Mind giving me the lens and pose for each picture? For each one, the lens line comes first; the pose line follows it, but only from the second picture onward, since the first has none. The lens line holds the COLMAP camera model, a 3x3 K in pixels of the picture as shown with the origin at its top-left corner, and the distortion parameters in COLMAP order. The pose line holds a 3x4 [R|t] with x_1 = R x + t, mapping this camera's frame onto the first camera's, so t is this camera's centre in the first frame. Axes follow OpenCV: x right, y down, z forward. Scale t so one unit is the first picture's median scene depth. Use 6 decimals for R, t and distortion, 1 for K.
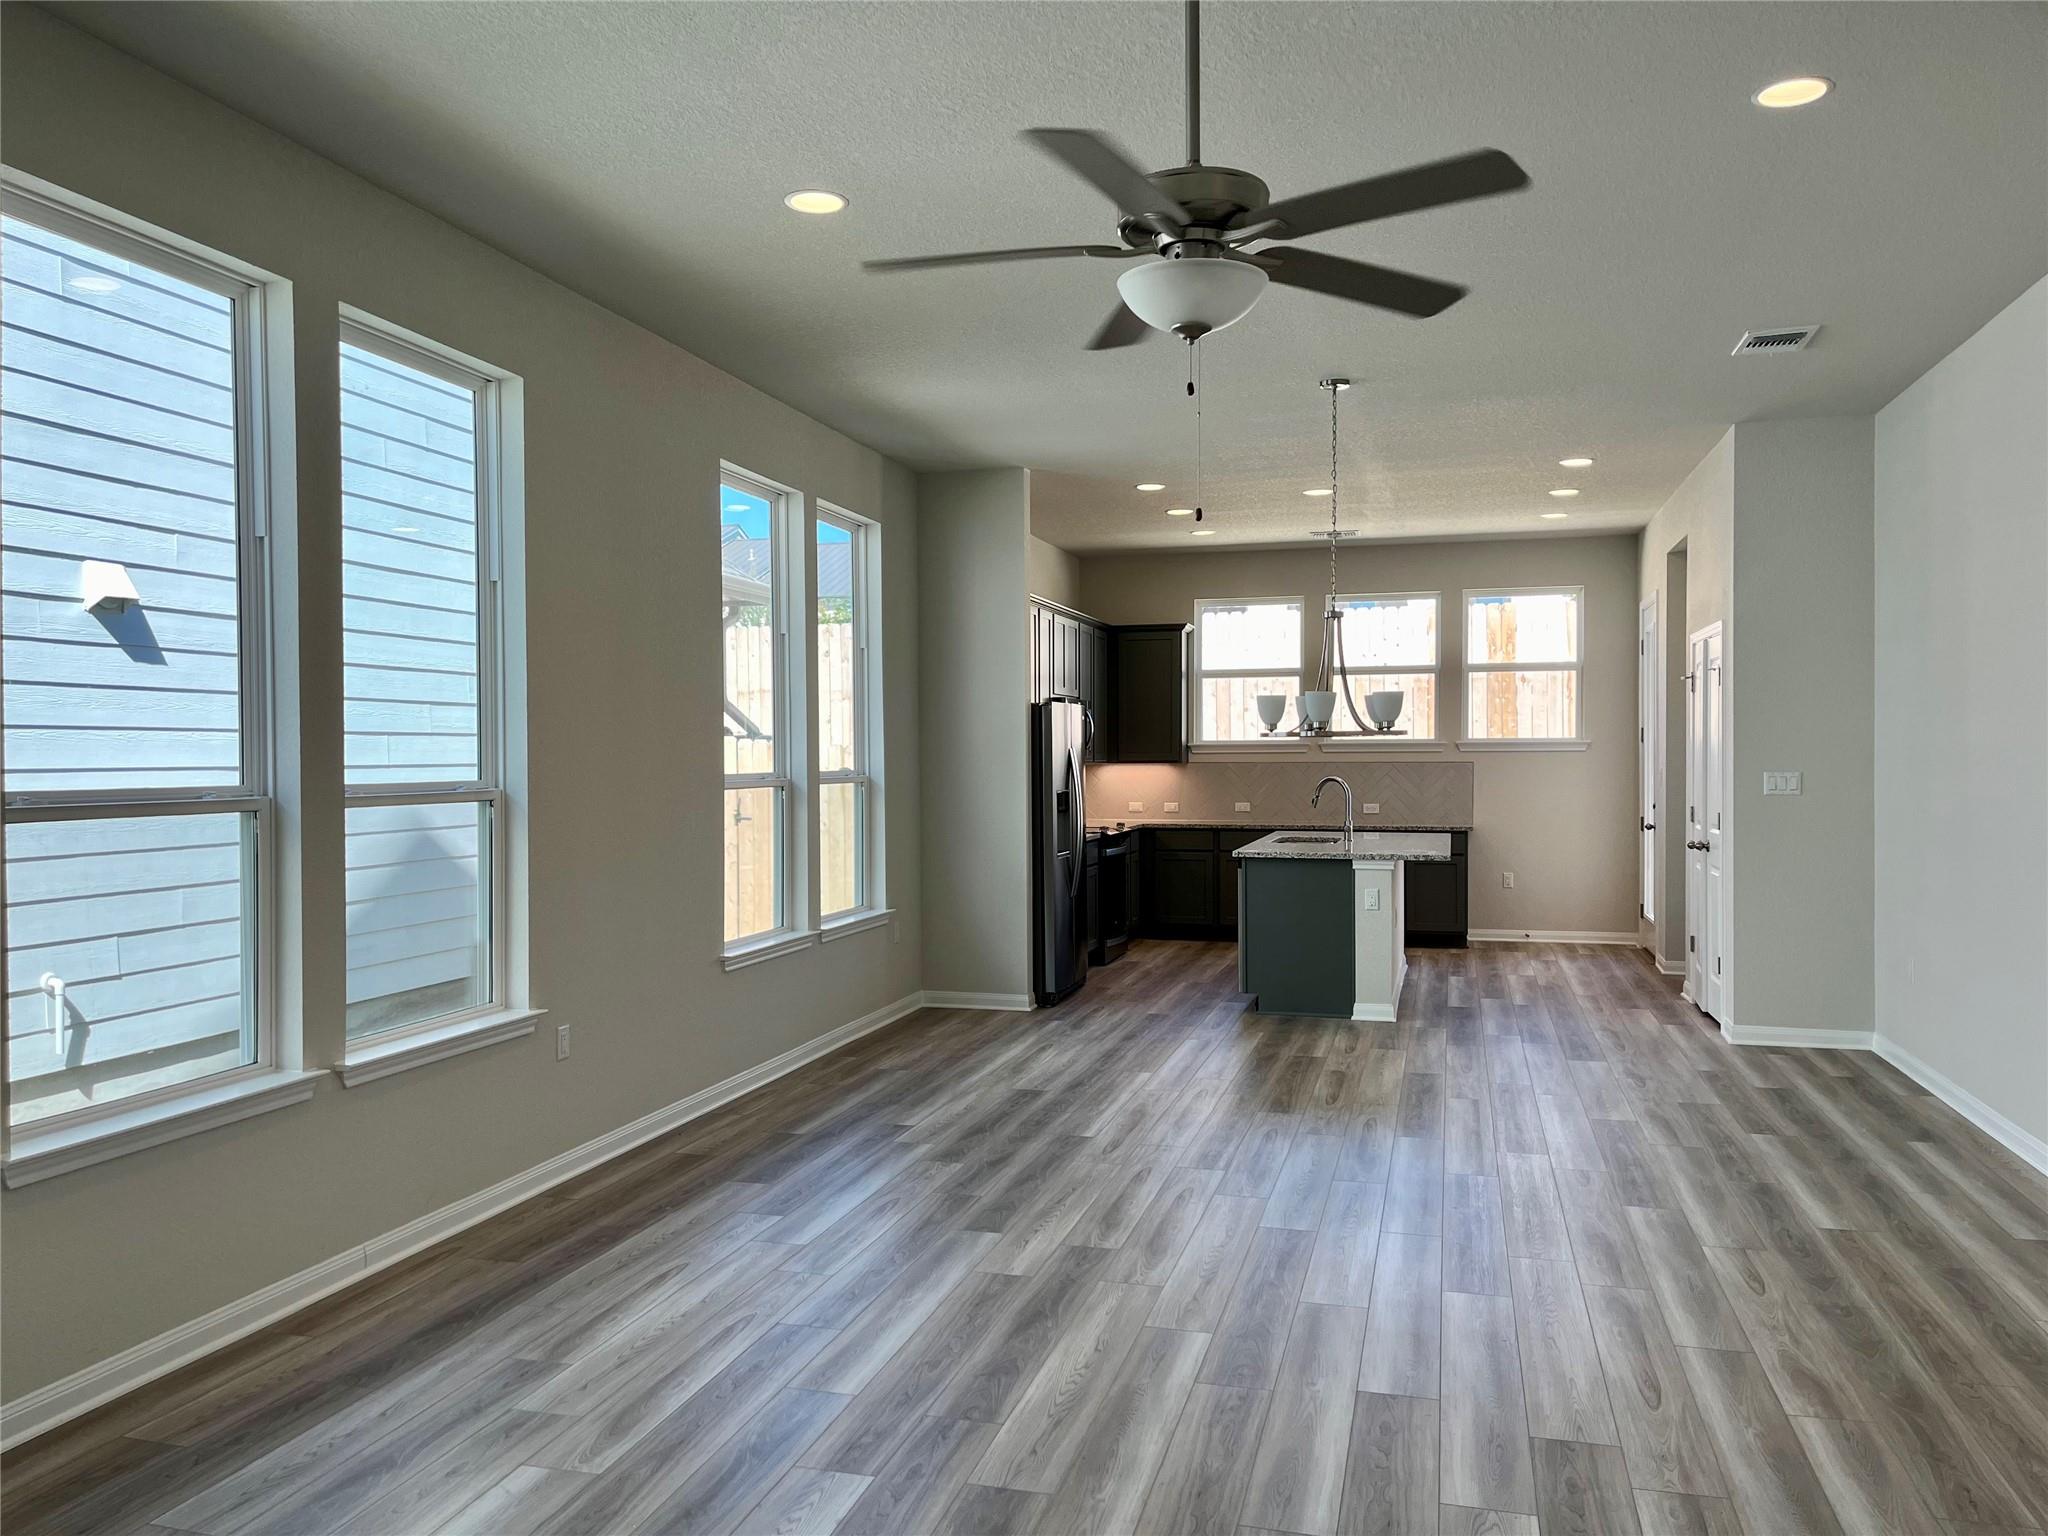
lens RADIAL K [[1542.7, 0, 1007.8], [0, 1542.7, 776.1], [0, 0, 1]] dist [0.063043, -0.070130]
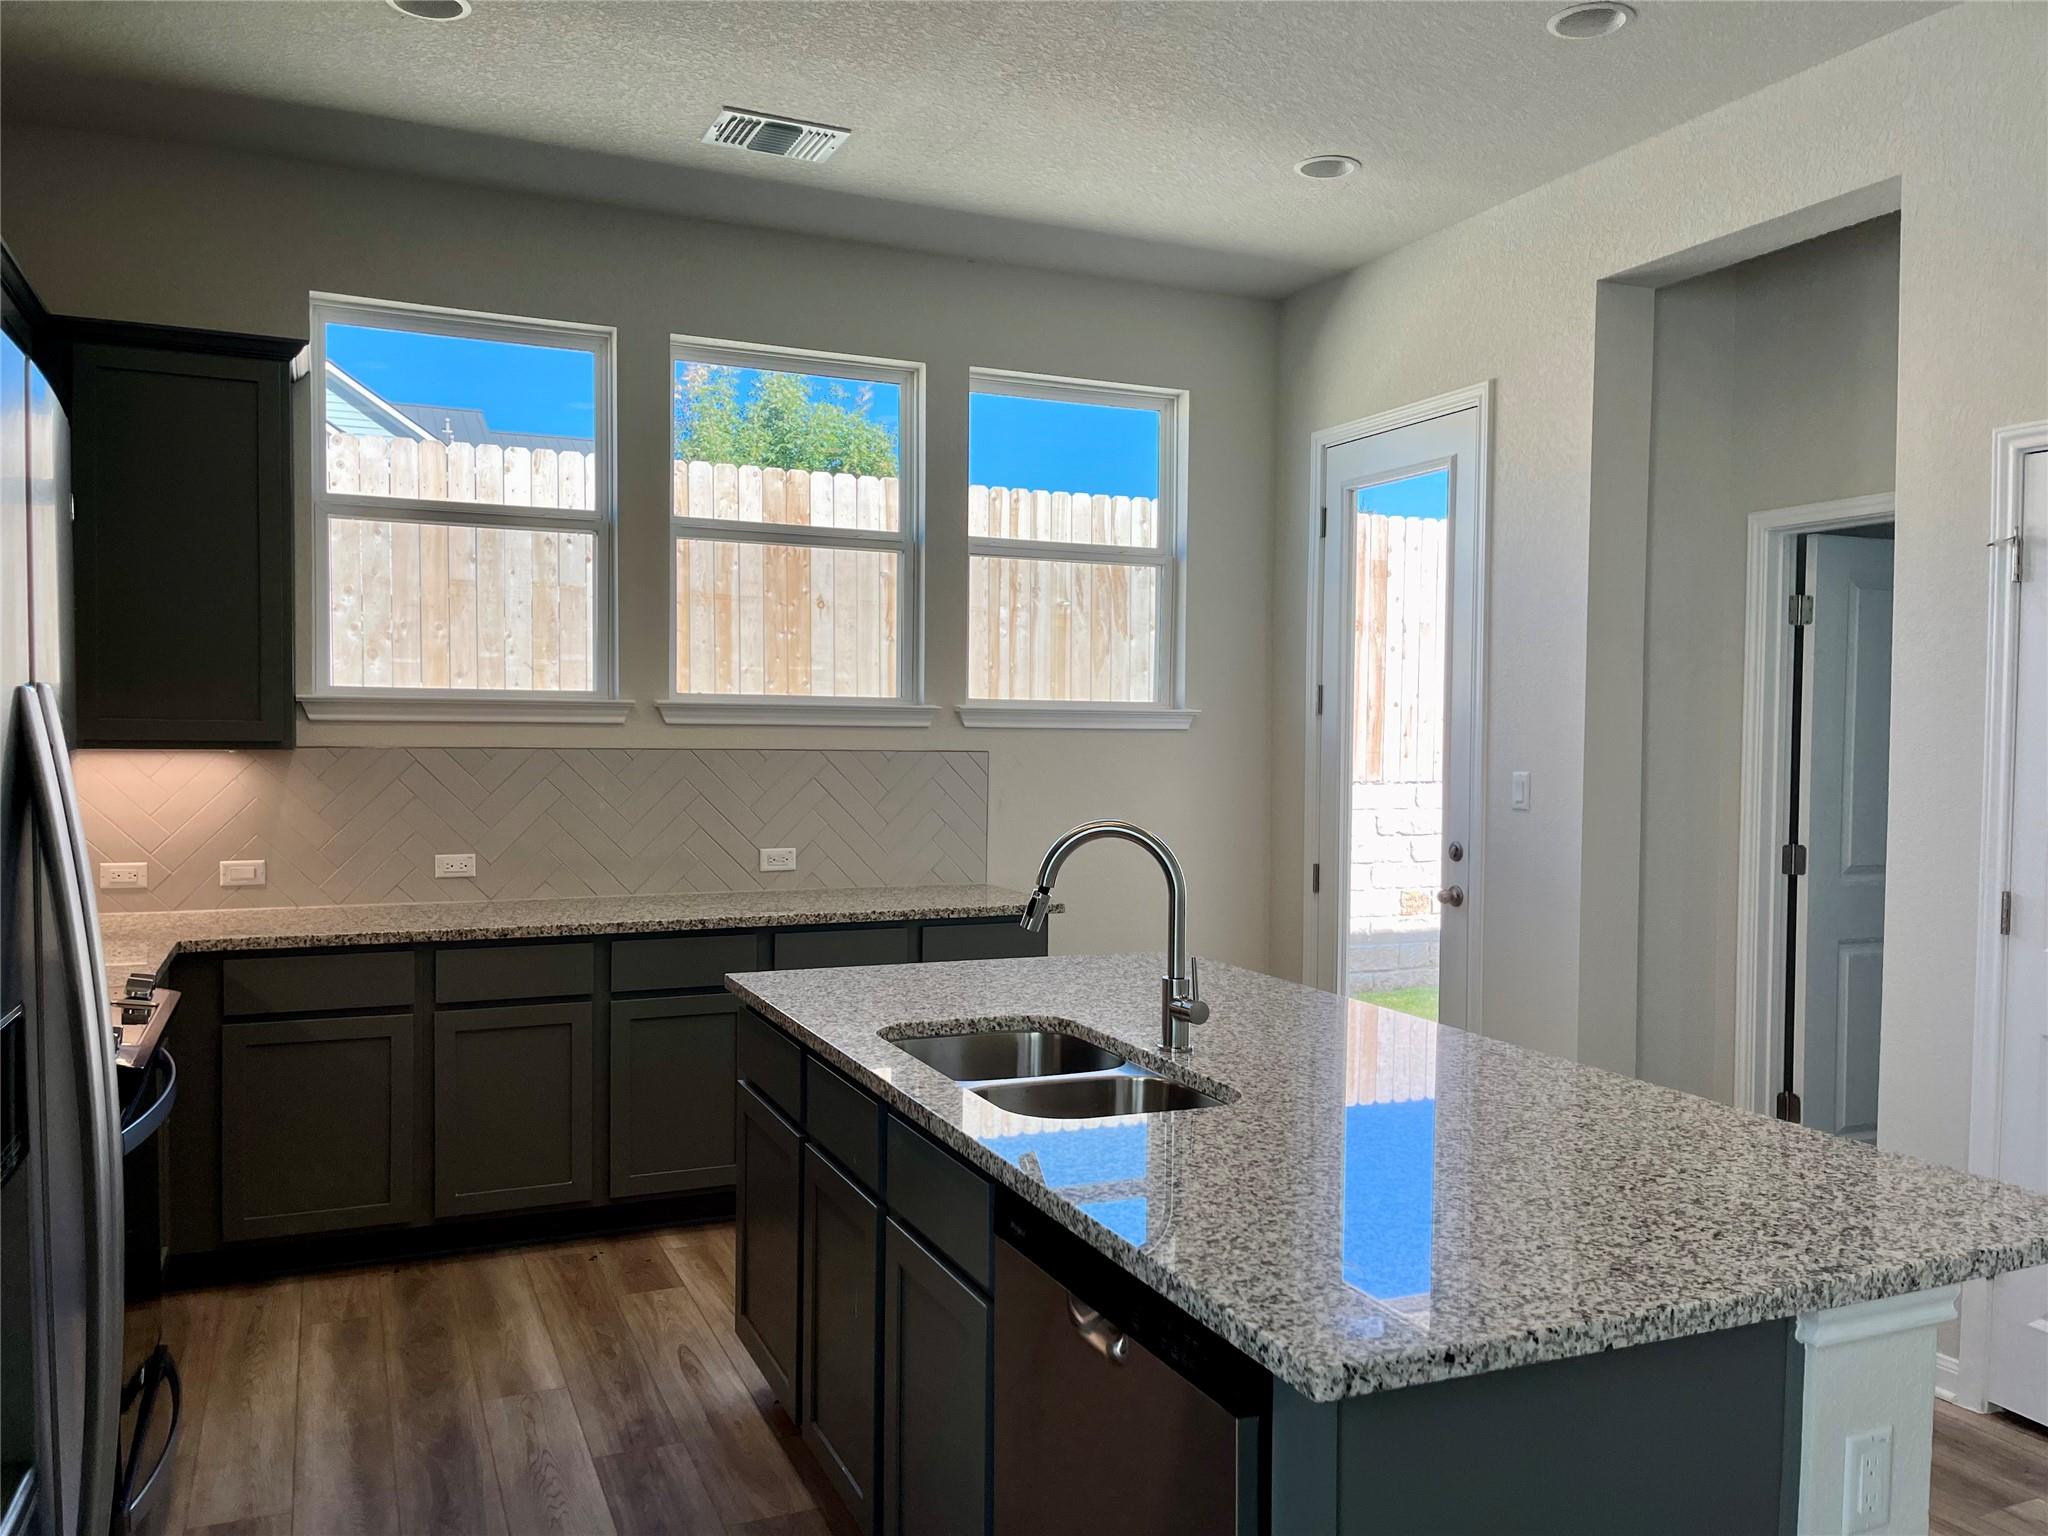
lens RADIAL K [[1542.7, 0, 1008.6], [0, 1542.7, 787.1], [0, 0, 1]] dist [0.063043, -0.070130]
pose [[0.771250, -0.014111, 0.636376, 0.016939], [-0.004198, 0.999620, 0.027253, -0.012358], [-0.636519, -0.023690, 0.770897, 0.742668]]
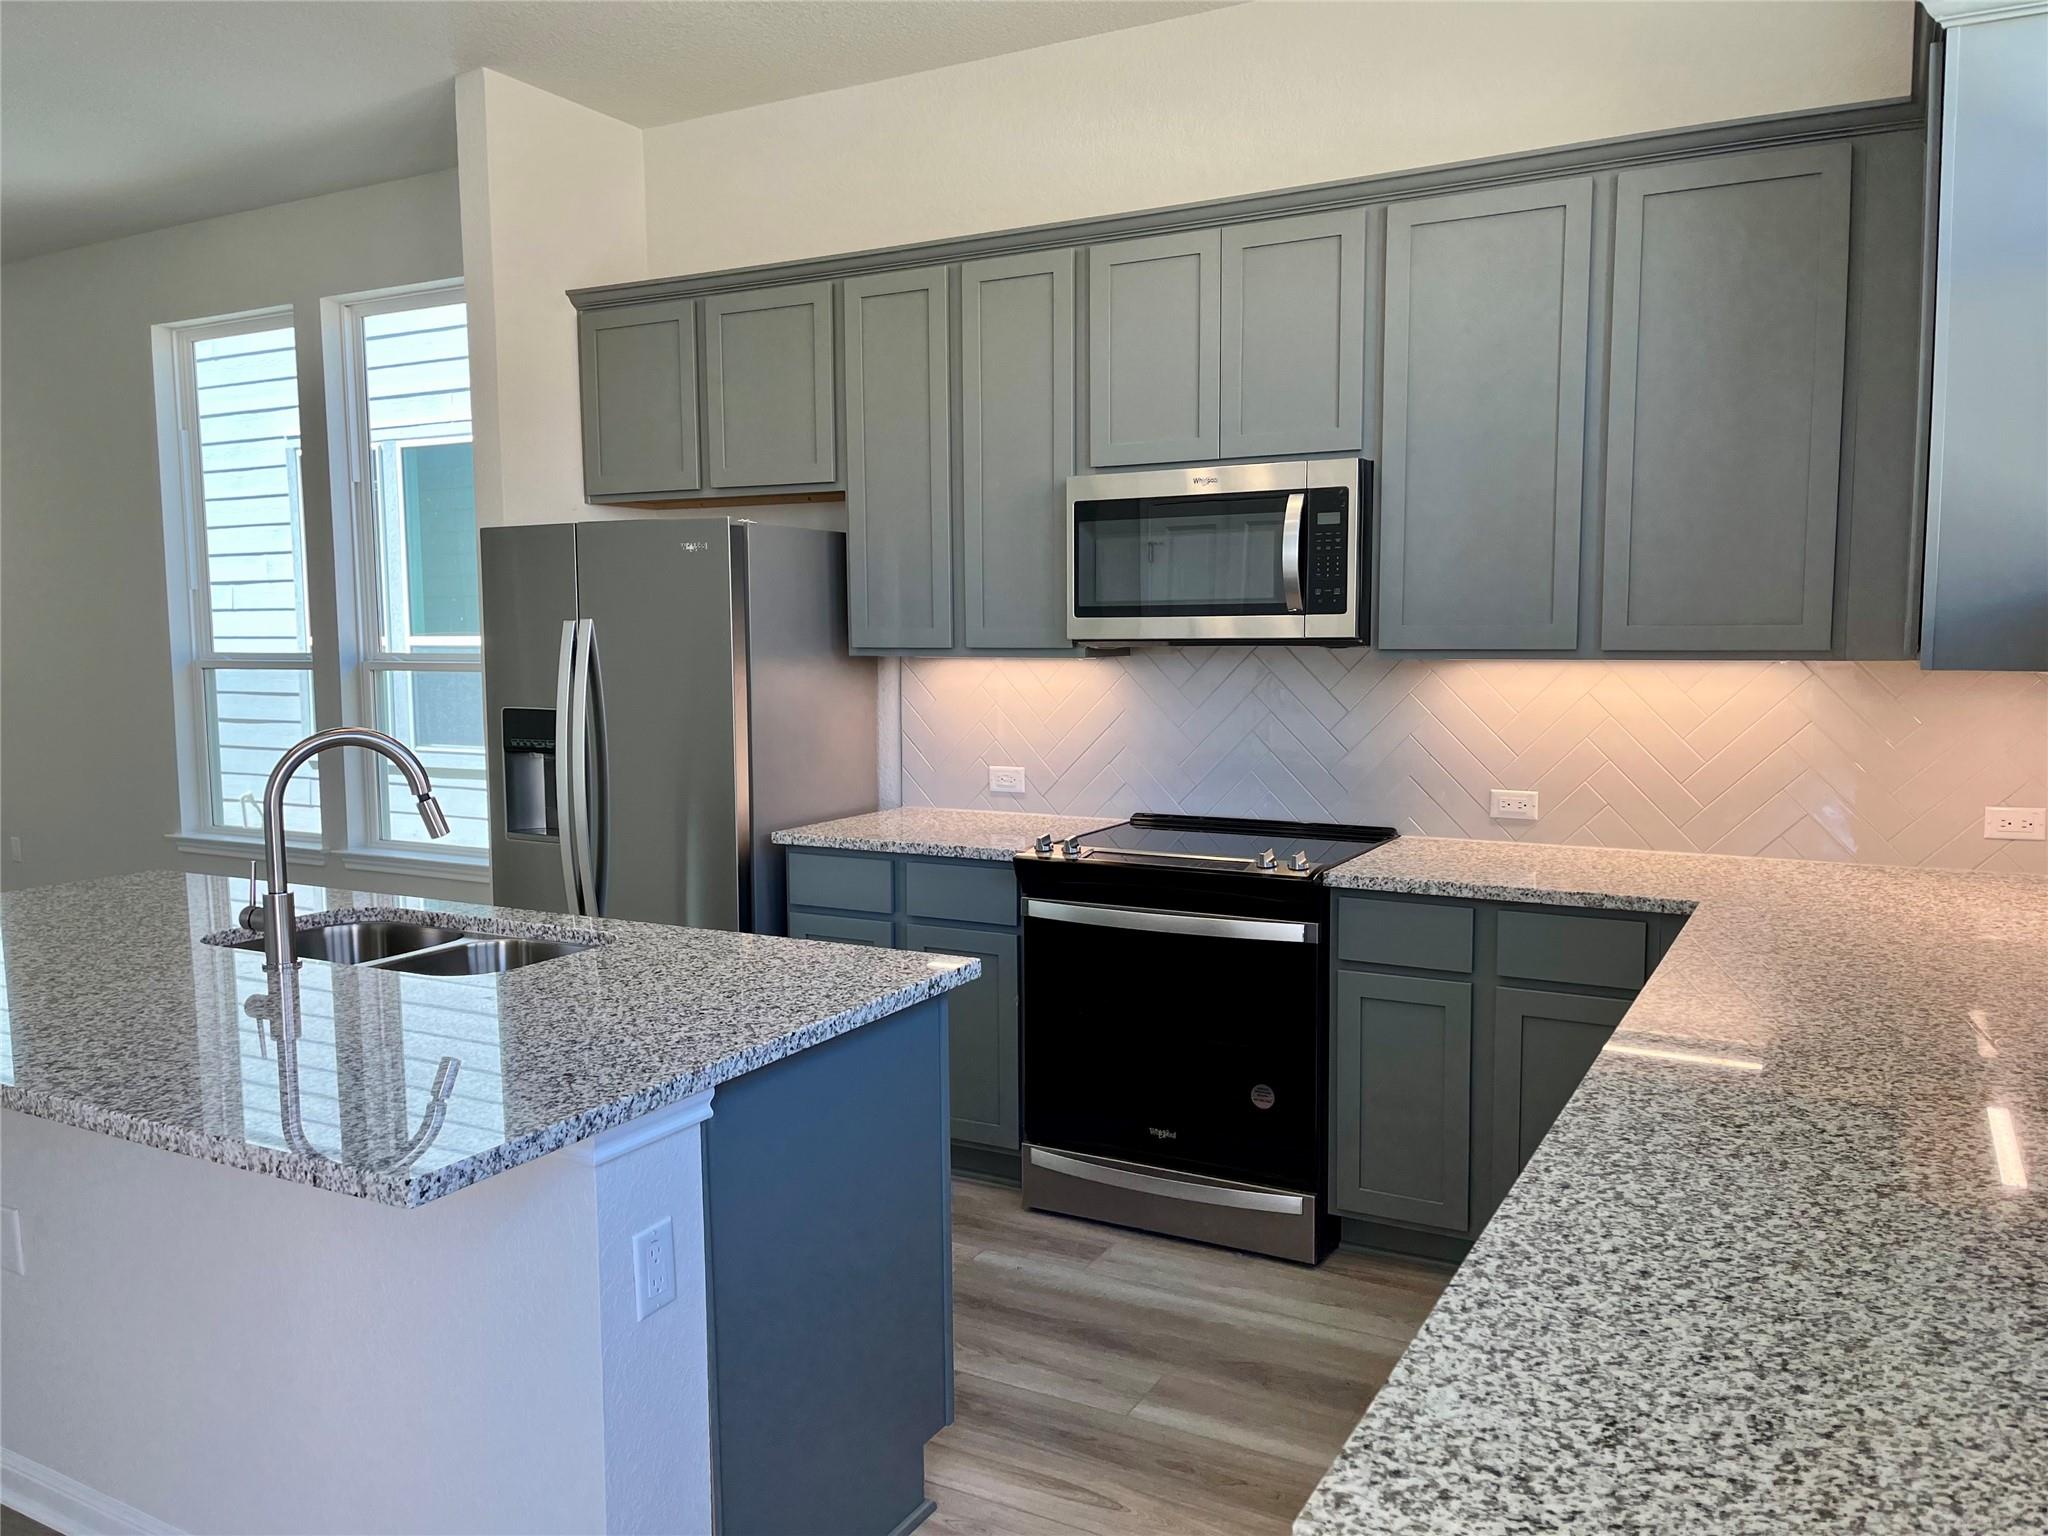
lens RADIAL K [[1542.7, 0, 1013.4], [0, 1542.7, 762.8], [0, 0, 1]] dist [0.063043, -0.070130]
pose [[-0.228474, 0.094945, -0.968909, 0.416991], [-0.005731, 0.995085, 0.098862, -0.019929], [0.973533, 0.028140, -0.226807, 1.094806]]
